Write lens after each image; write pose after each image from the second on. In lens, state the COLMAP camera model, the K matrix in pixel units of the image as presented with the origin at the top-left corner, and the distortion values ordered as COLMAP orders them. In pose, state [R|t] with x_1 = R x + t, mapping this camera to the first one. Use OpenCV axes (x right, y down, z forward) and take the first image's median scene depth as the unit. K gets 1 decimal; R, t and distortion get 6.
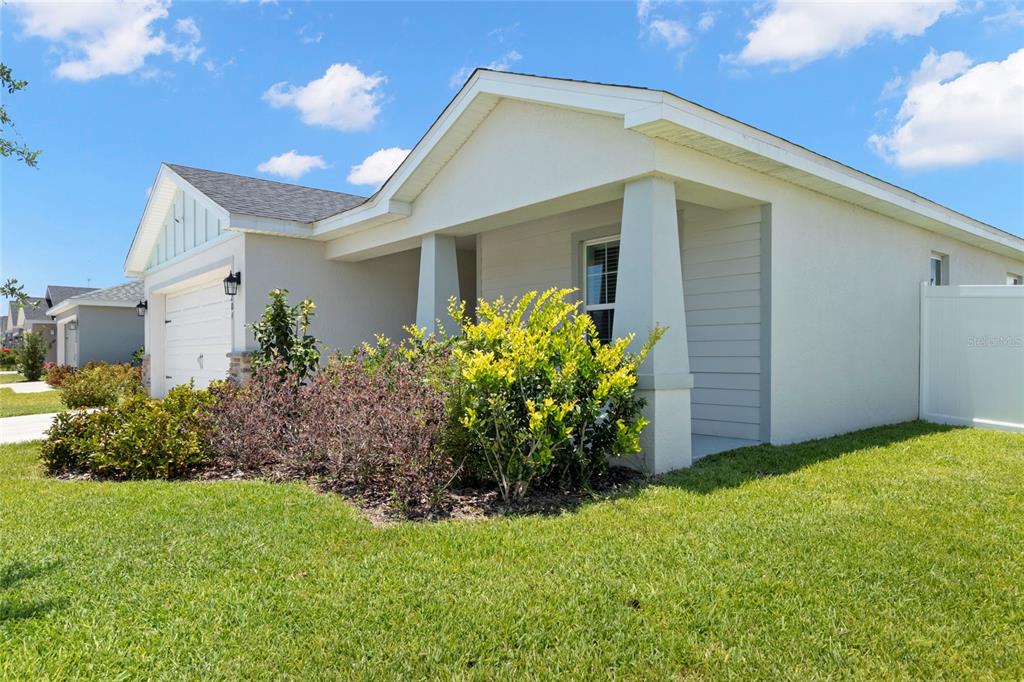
lens RADIAL K [[660.0, 0, 511.7], [0, 660.0, 362.4], [0, 0, 1]] dist [-0.005236, -0.001831]
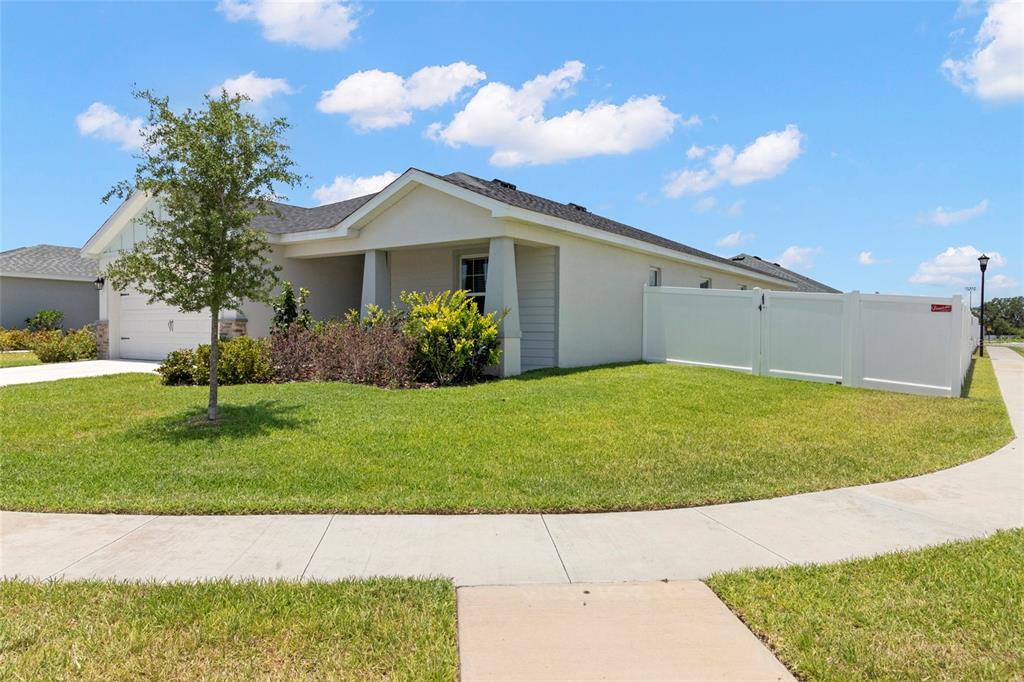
lens RADIAL K [[660.0, 0, 511.7], [0, 660.0, 362.4], [0, 0, 1]] dist [-0.005236, -0.001831]
pose [[0.967725, -0.005420, 0.251951, -0.316861], [-0.004960, 0.999166, 0.040543, 0.036815], [-0.251960, -0.040484, 0.966890, -1.141790]]
